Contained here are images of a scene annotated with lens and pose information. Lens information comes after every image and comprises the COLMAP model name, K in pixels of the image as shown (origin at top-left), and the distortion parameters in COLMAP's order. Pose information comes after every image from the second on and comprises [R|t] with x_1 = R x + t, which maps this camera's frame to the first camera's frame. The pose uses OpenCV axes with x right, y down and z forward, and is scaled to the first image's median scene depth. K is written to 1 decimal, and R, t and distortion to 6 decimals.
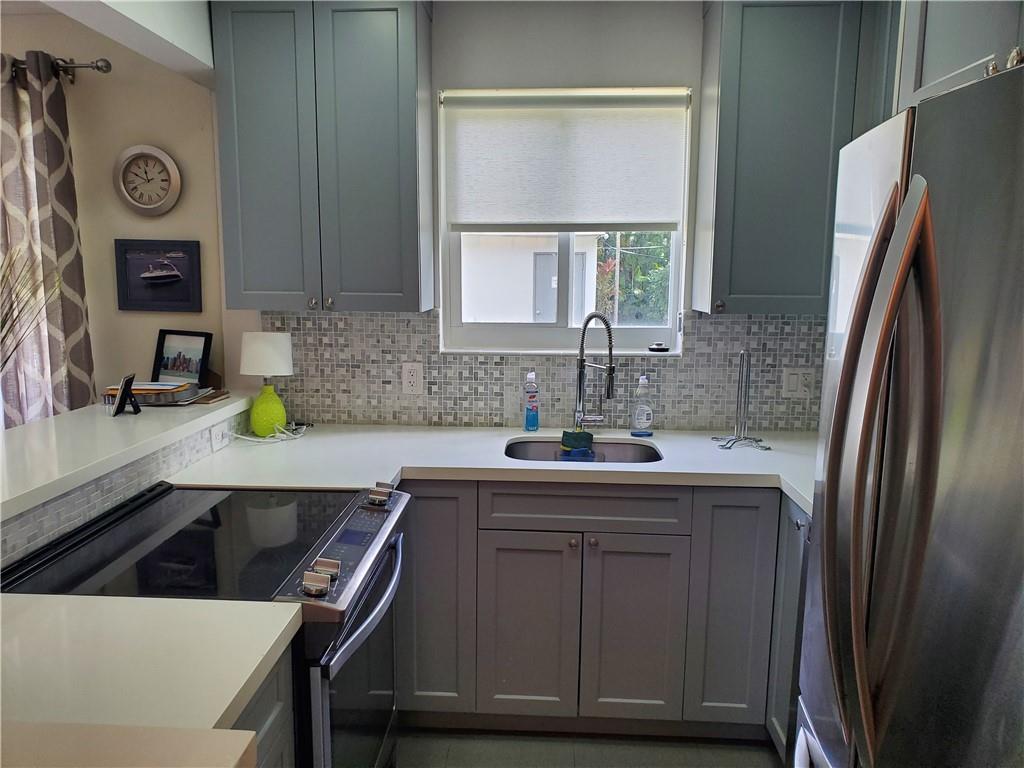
lens RADIAL K [[802.2, 0, 512.0], [0, 802.2, 384.0], [0, 0, 1]] dist [0.009516, 0.004141]
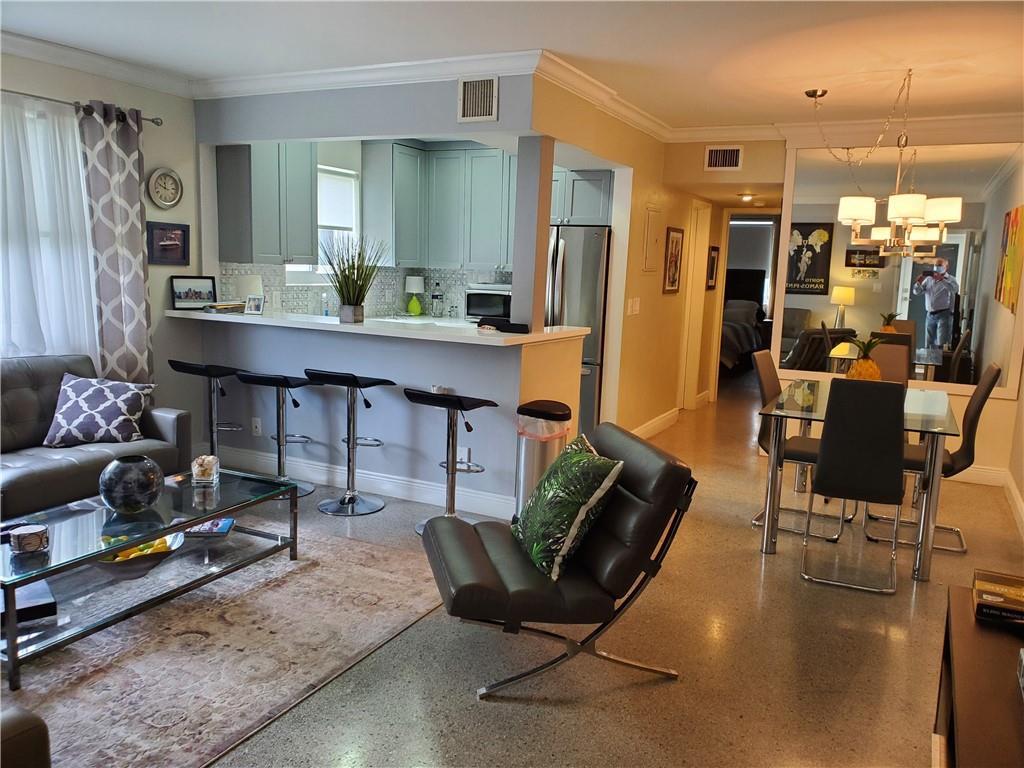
lens RADIAL K [[802.2, 0, 512.0], [0, 802.2, 384.0], [0, 0, 1]] dist [0.009516, 0.004141]
pose [[0.399542, -0.131646, 0.907213, -1.735727], [0.100390, 0.989966, 0.099442, 0.062289], [-0.911202, 0.051344, 0.408749, -0.342749]]
